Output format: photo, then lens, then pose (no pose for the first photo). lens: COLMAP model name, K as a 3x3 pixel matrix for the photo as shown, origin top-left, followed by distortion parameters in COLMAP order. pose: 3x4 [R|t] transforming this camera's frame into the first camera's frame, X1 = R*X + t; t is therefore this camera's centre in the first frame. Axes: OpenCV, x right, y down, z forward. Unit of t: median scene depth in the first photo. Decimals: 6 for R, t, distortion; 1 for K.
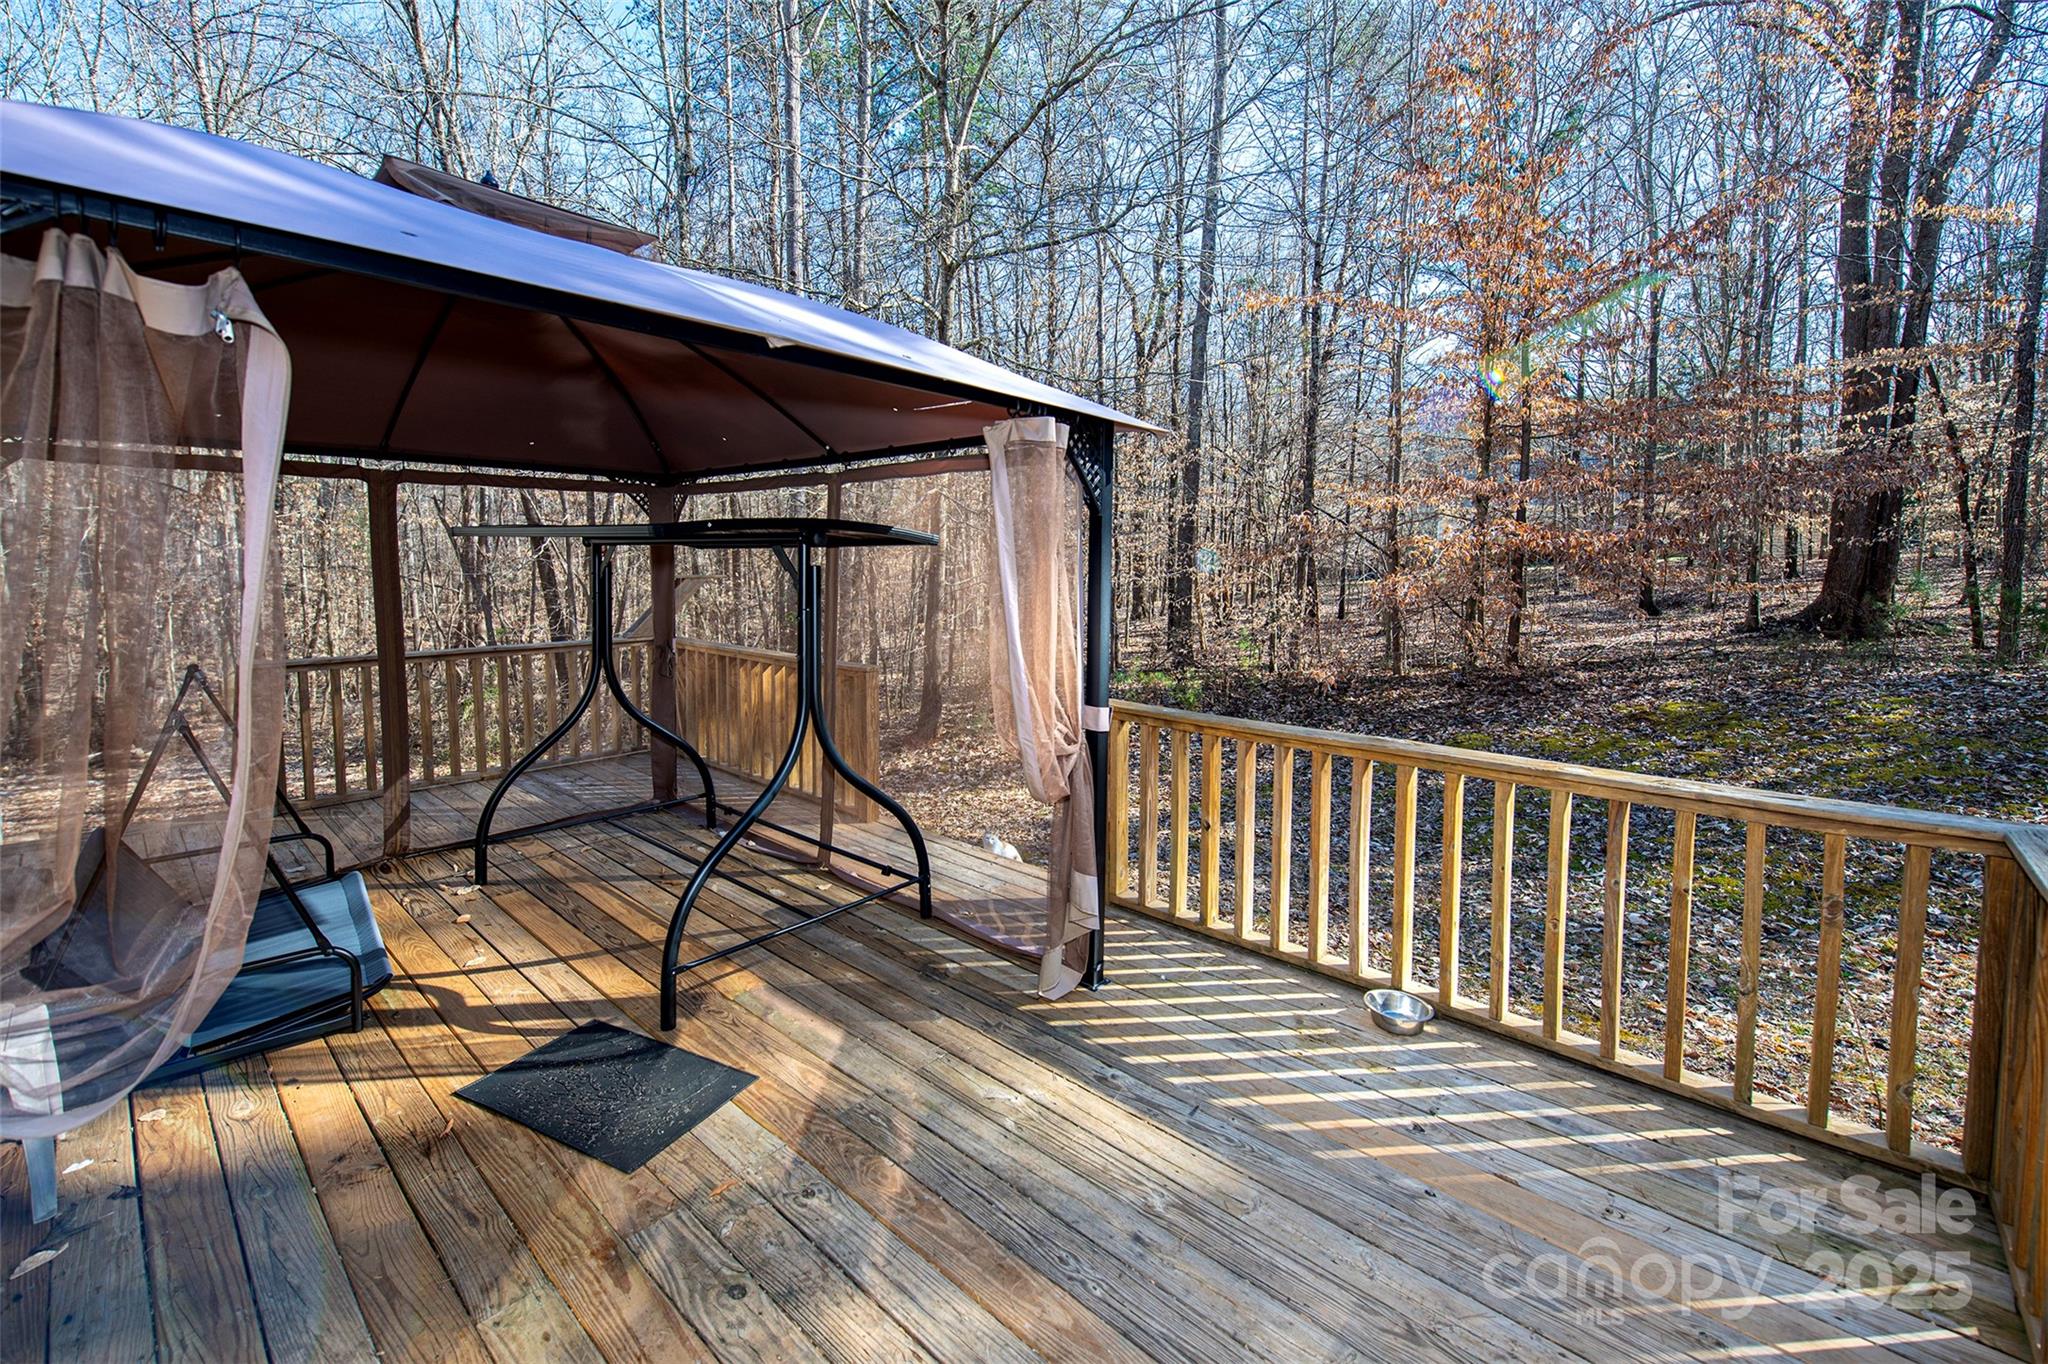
lens RADIAL K [[846.4, 0, 1023.8], [0, 846.4, 618.2], [0, 0, 1]] dist [0.010928, -0.000477]
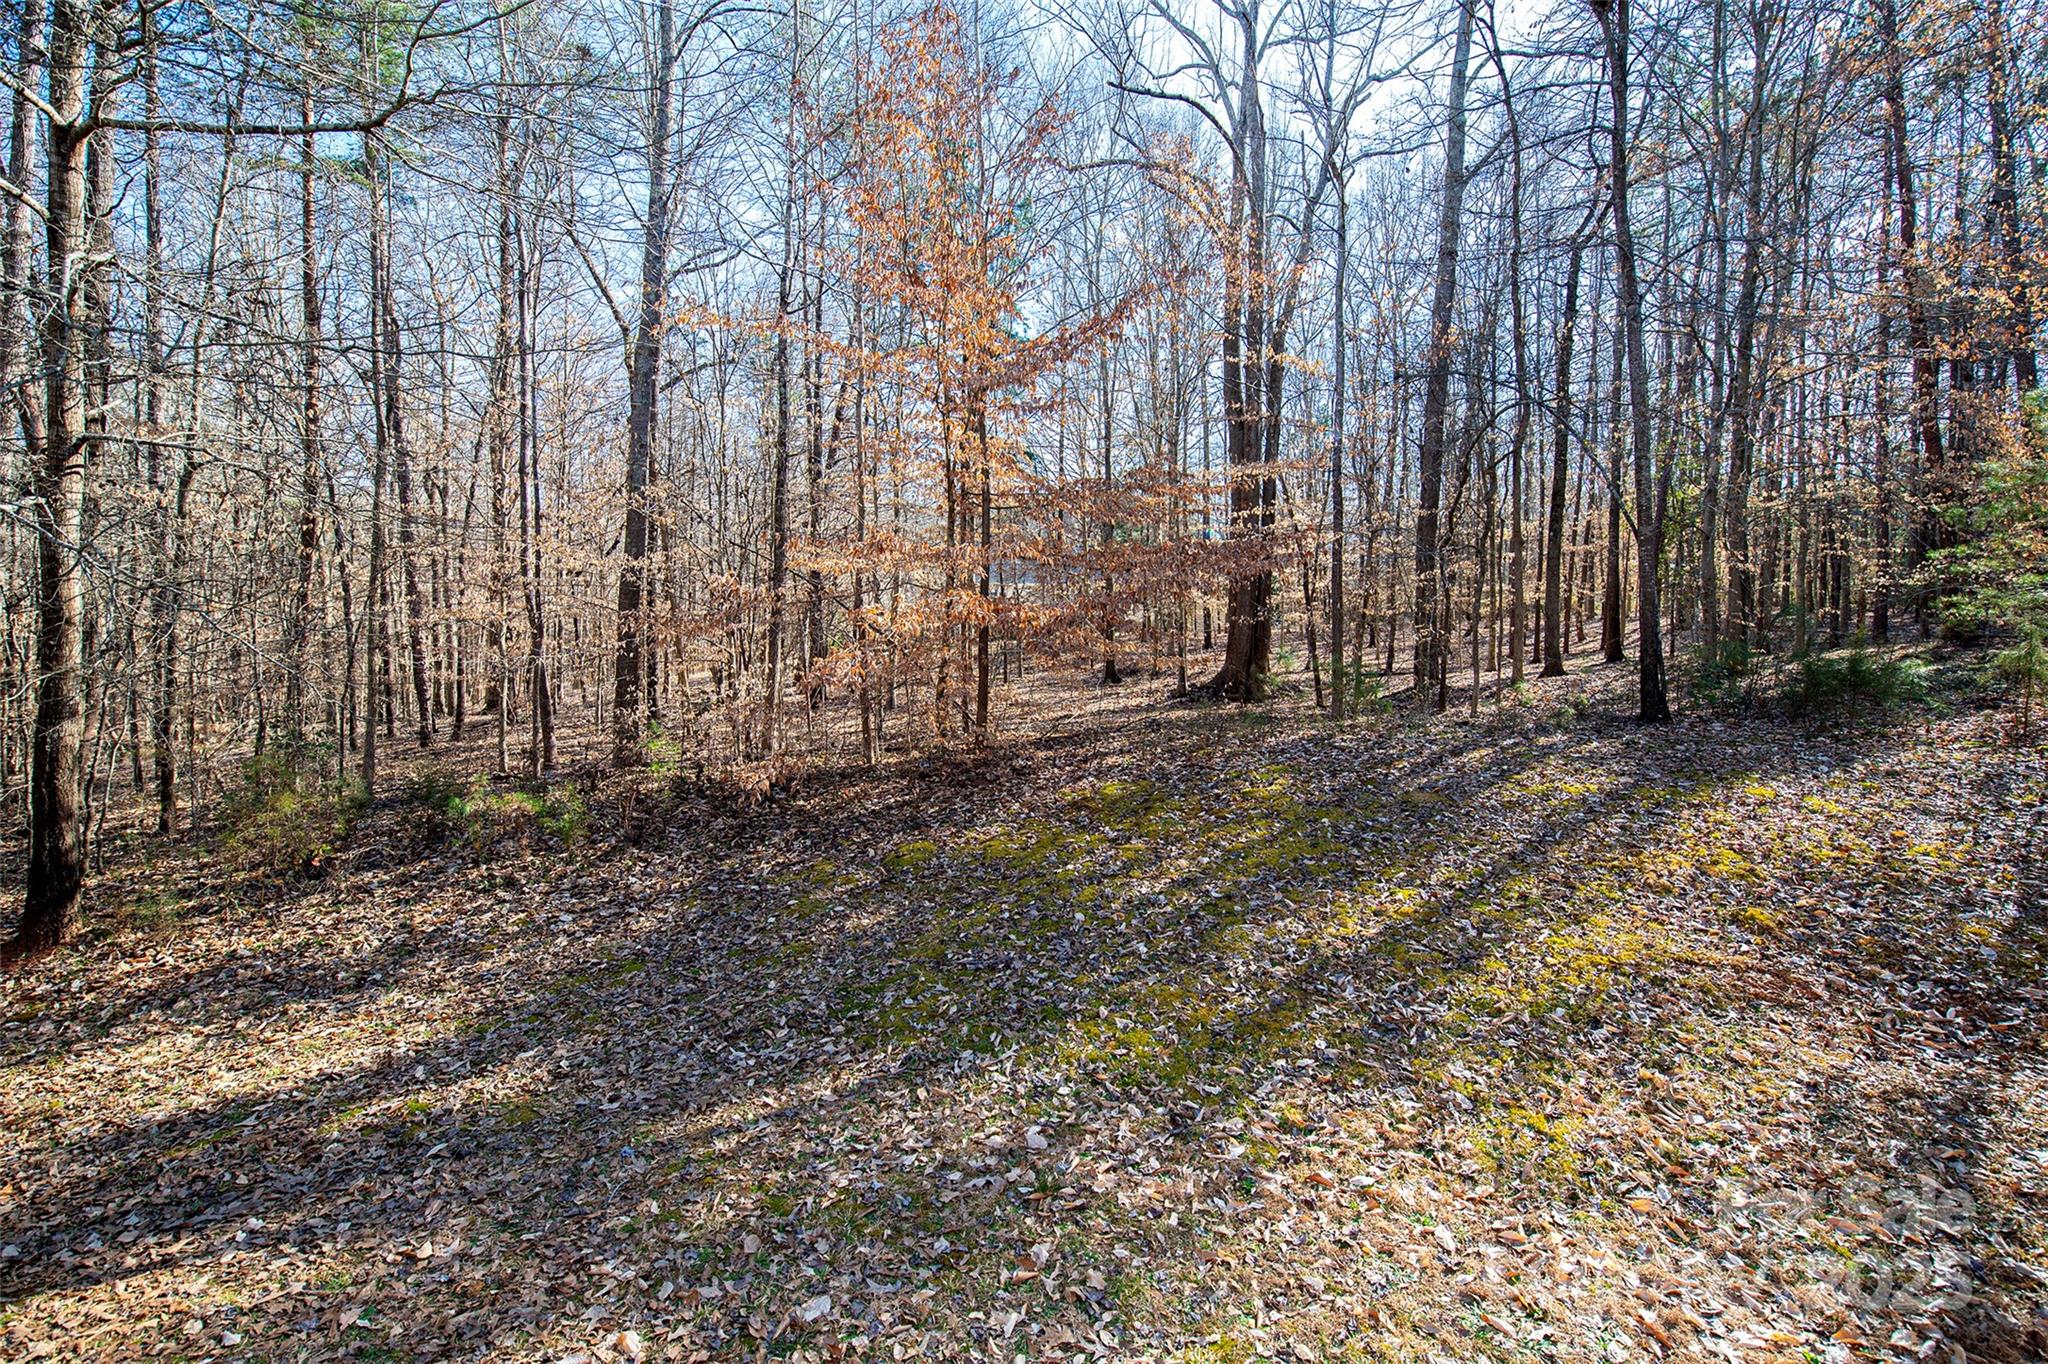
lens RADIAL K [[826.5, 0, 1023.9], [0, 826.5, 640.3], [0, 0, 1]] dist [-0.009332, -0.000048]
pose [[0.874372, -0.000908, 0.485256, 0.161269], [0.028310, 0.998390, -0.049142, -0.014576], [-0.484430, 0.056706, 0.872990, 0.160995]]
